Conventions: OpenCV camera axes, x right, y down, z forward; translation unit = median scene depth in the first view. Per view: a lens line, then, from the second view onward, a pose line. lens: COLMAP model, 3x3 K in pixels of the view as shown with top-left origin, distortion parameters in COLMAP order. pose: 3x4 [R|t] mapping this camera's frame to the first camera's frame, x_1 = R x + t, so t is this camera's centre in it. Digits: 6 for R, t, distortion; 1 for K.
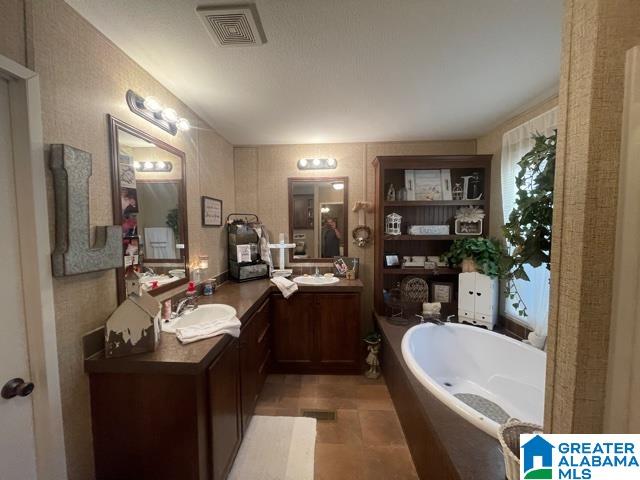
lens RADIAL K [[256.6, 0, 318.4], [0, 256.6, 238.8], [0, 0, 1]] dist [-0.000373, 0.000145]
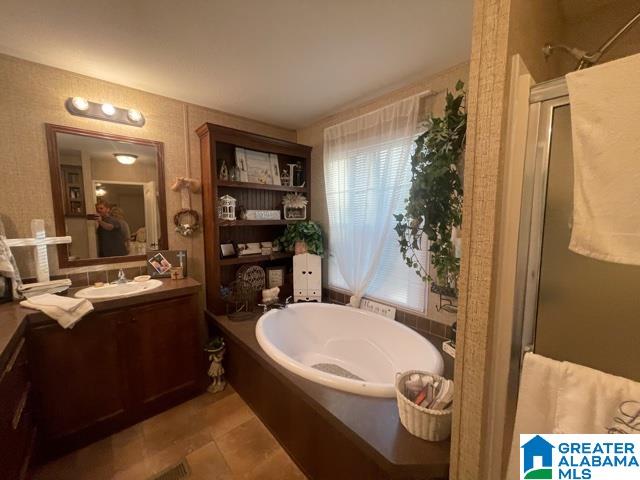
lens RADIAL K [[256.6, 0, 318.4], [0, 256.6, 238.8], [0, 0, 1]] dist [-0.000373, 0.000145]
pose [[0.724763, -0.058225, 0.686534, -0.087314], [0.033233, 0.998217, 0.049576, 0.014776], [-0.688197, -0.013115, 0.725406, 0.158542]]
